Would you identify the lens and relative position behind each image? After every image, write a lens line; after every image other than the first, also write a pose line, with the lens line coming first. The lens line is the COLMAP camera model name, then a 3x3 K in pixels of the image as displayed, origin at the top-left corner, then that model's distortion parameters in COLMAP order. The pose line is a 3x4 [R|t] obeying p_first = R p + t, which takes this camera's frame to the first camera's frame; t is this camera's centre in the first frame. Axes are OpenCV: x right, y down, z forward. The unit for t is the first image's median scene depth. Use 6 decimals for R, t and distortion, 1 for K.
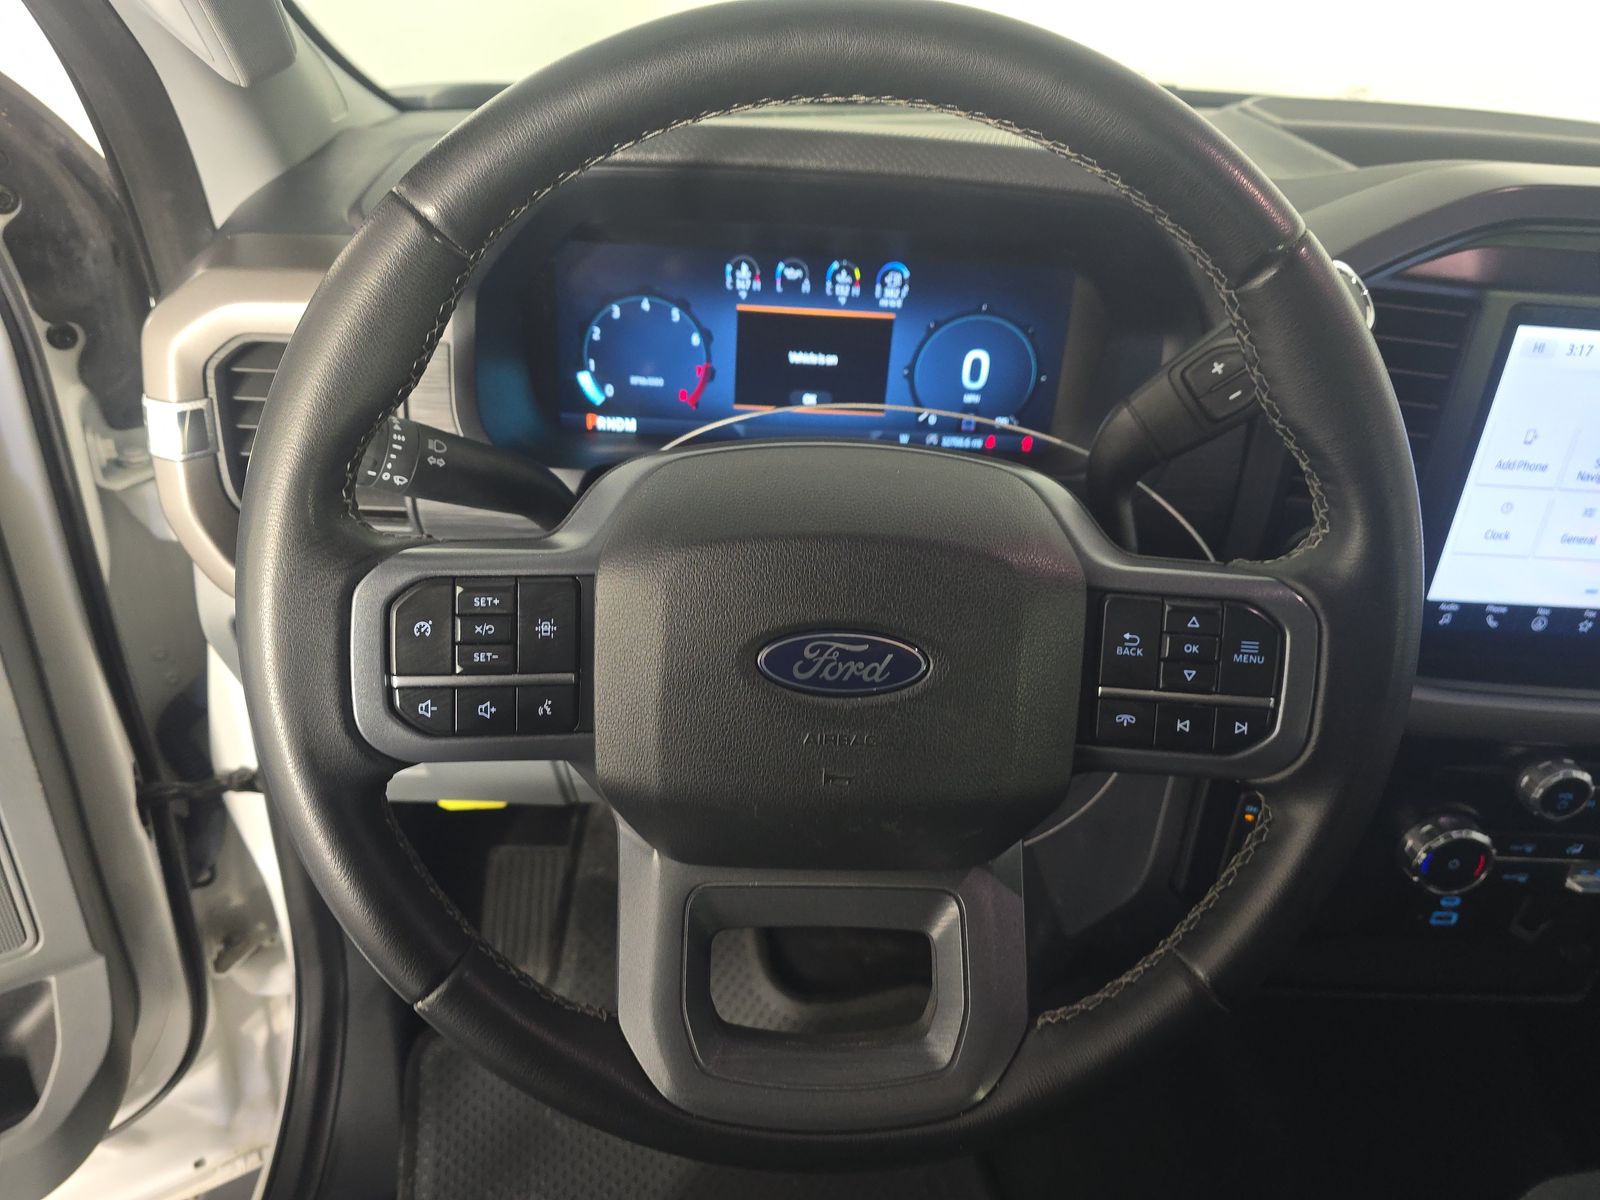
lens RADIAL K [[1060.4, 0, 801.1], [0, 1060.4, 615.9], [0, 0, 1]] dist [0.074453, -0.088899]
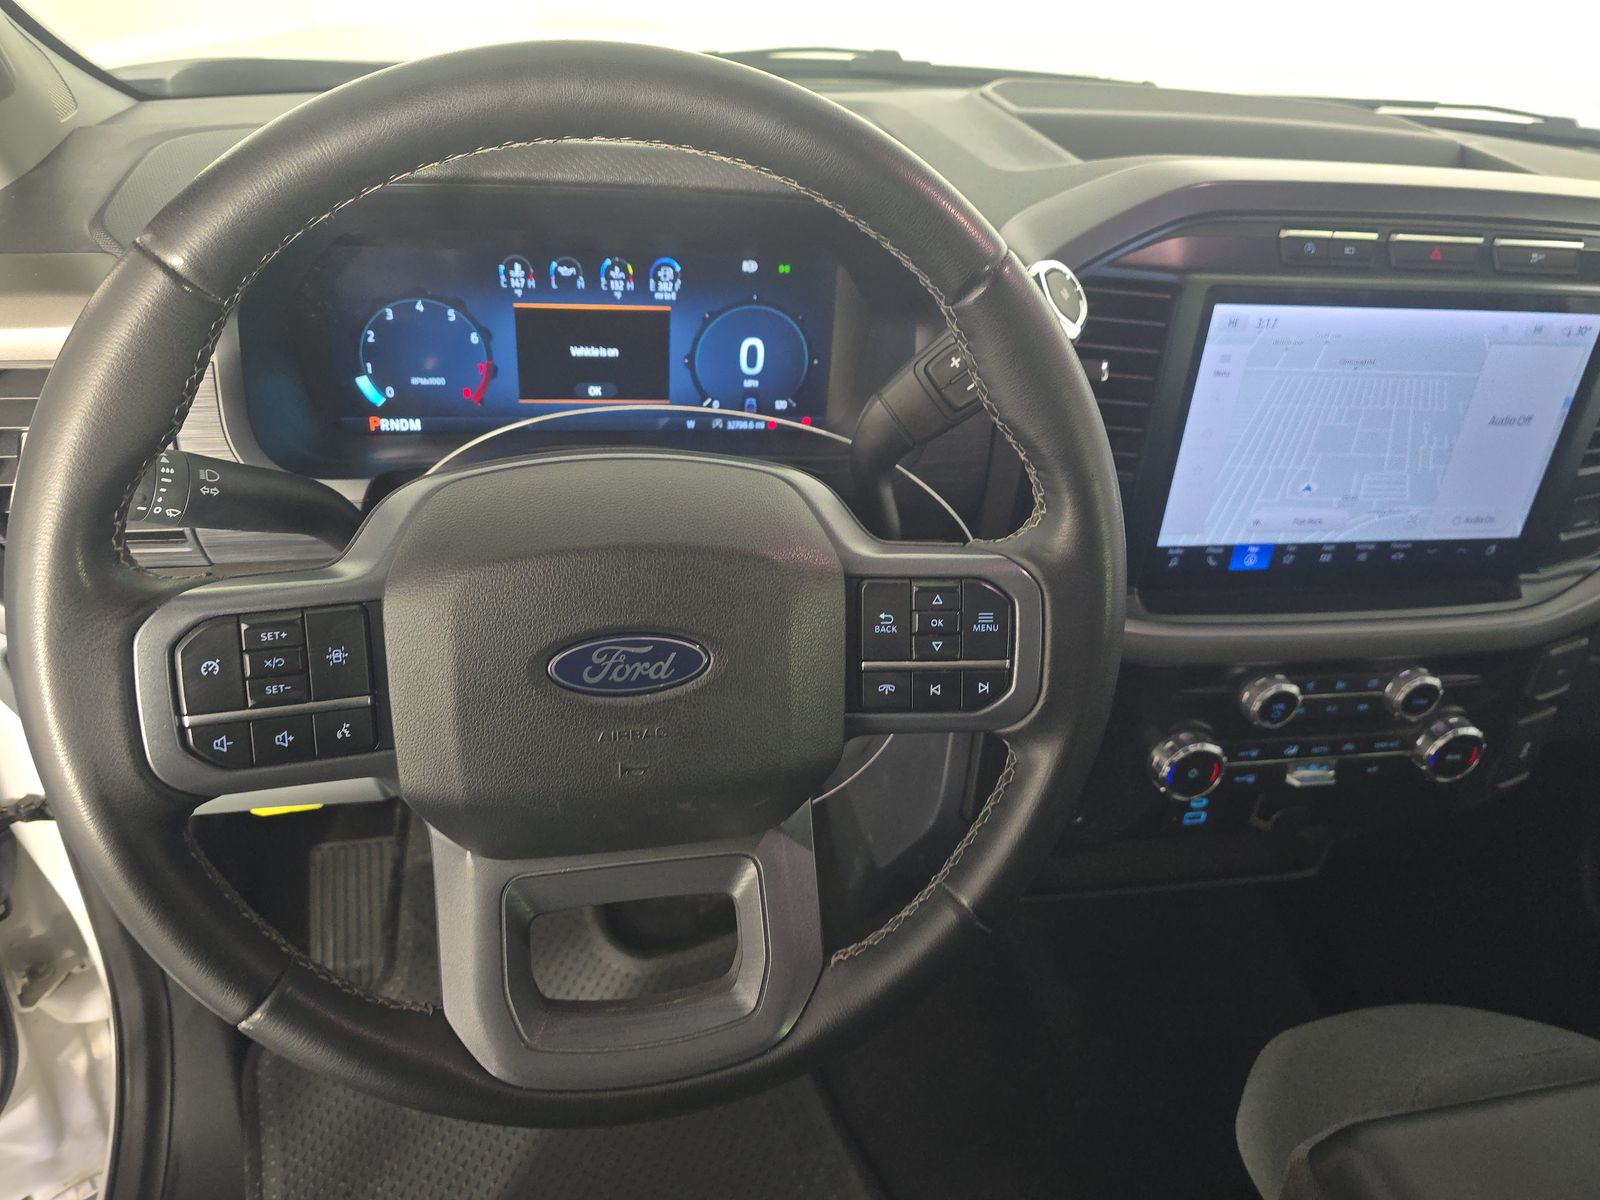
lens RADIAL K [[1075.9, 0, 800.0], [0, 1075.9, 600.0], [0, 0, 1]] dist [0.065130, -0.059320]
pose [[0.986217, -0.078056, 0.145889, 0.050583], [0.071301, 0.996151, 0.050984, -0.058740], [-0.149307, -0.039880, 0.987986, -0.104178]]
